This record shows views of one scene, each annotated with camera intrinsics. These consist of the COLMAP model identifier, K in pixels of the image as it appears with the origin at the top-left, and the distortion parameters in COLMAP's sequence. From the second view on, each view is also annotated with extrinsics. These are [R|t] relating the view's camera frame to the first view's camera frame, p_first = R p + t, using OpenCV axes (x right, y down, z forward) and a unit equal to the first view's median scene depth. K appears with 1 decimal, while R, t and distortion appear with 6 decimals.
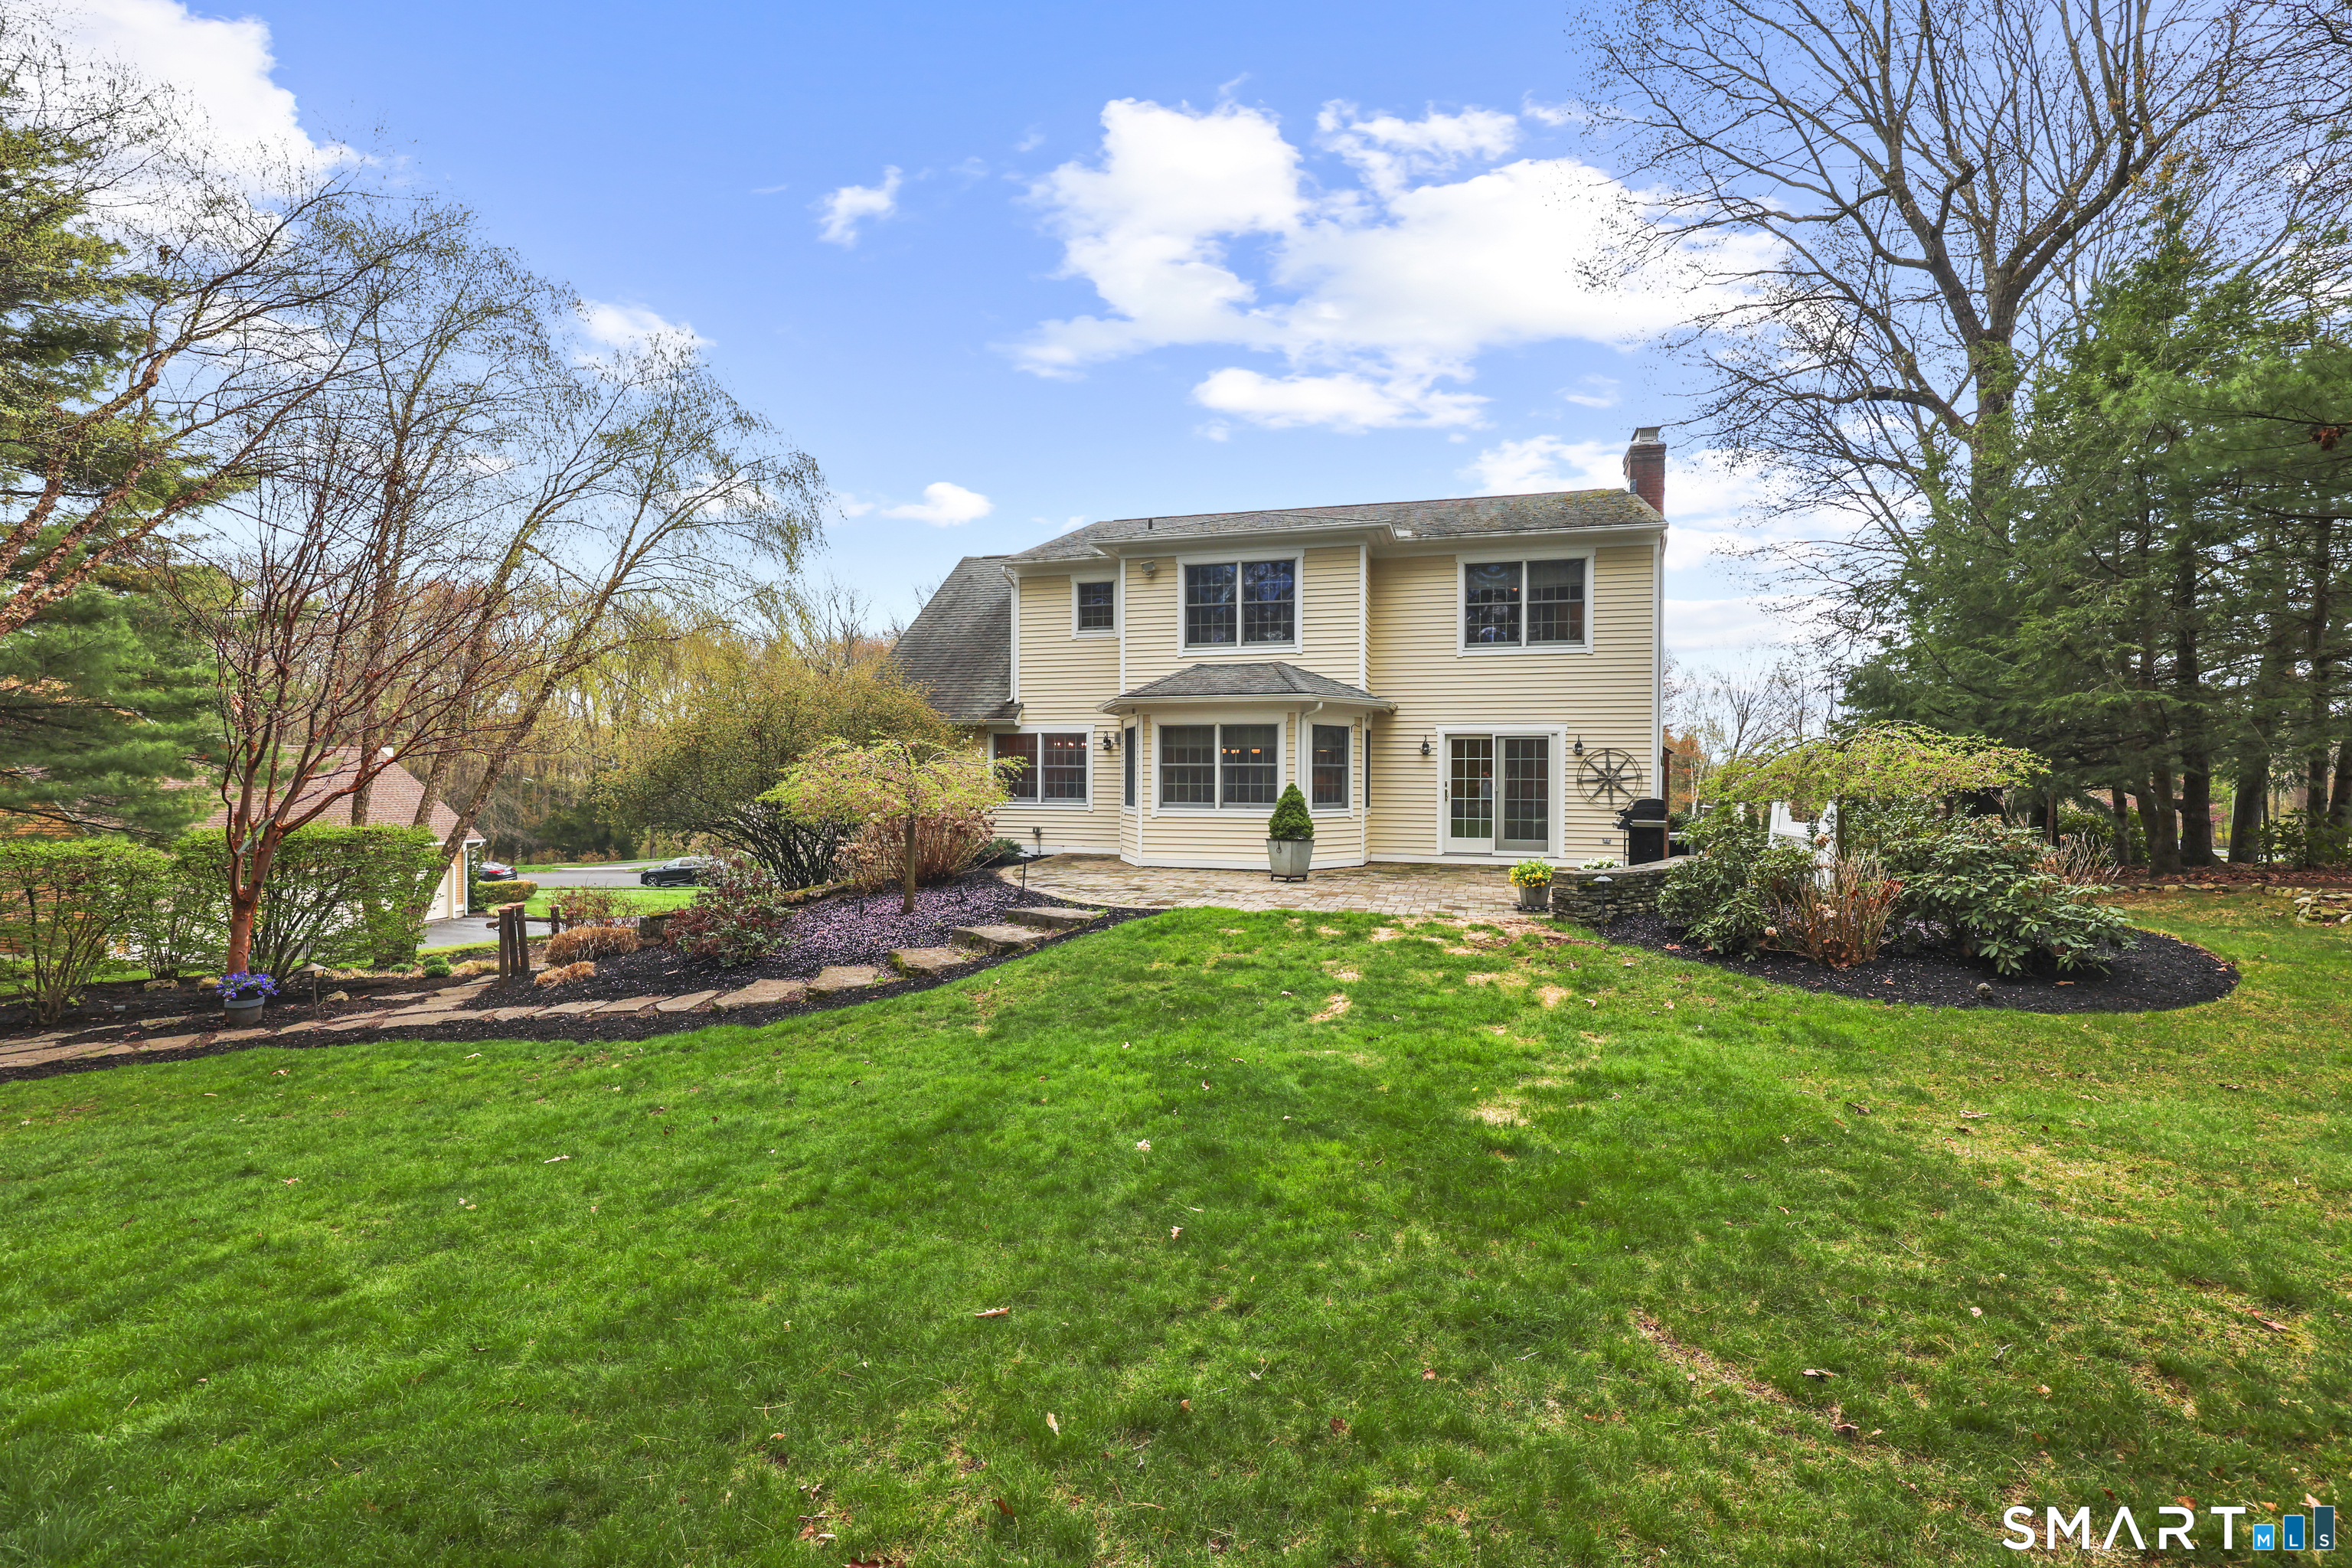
lens RADIAL K [[1079.6, 0, 1176.0], [0, 1079.6, 784.0], [0, 0, 1]] dist [0.001142, 0.000096]
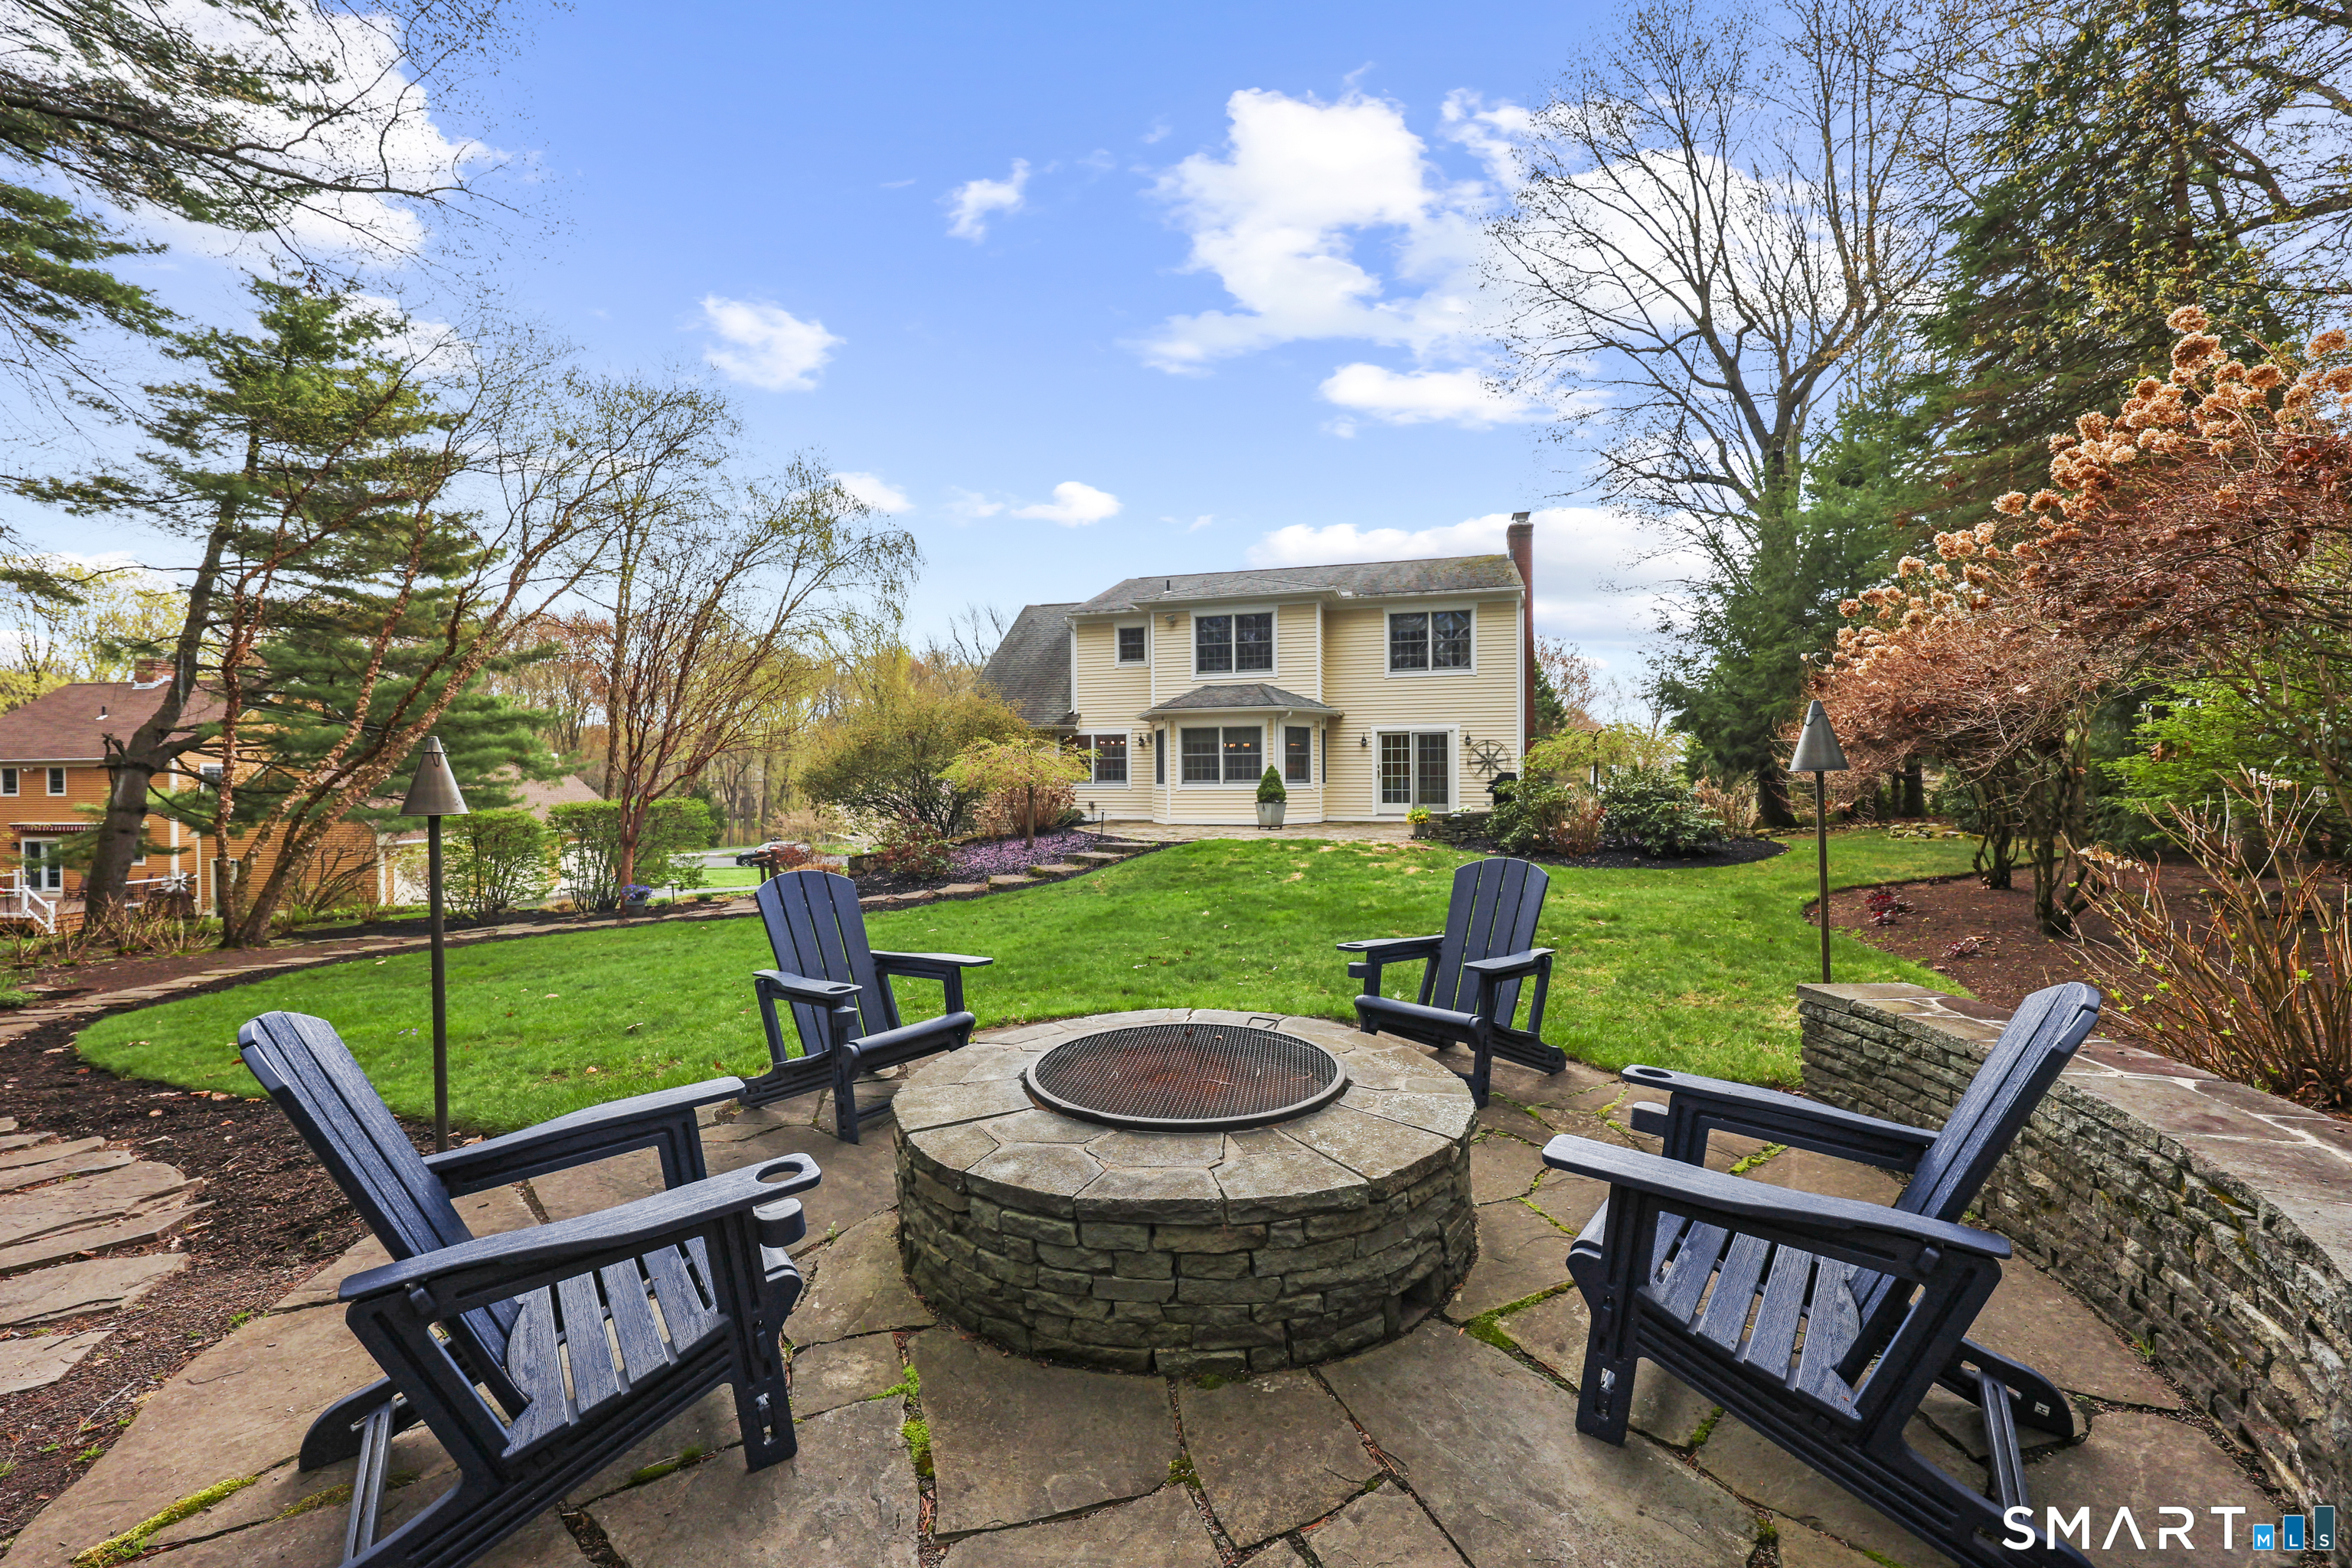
lens RADIAL K [[976.6, 0, 1176.0], [0, 976.6, 784.0], [0, 0, 1]] dist [-0.000897, -0.000045]
pose [[0.999881, -0.013502, 0.007400, -0.031036], [0.013491, 0.999908, 0.001571, 0.018363], [-0.007421, -0.001471, 0.999971, -0.309234]]
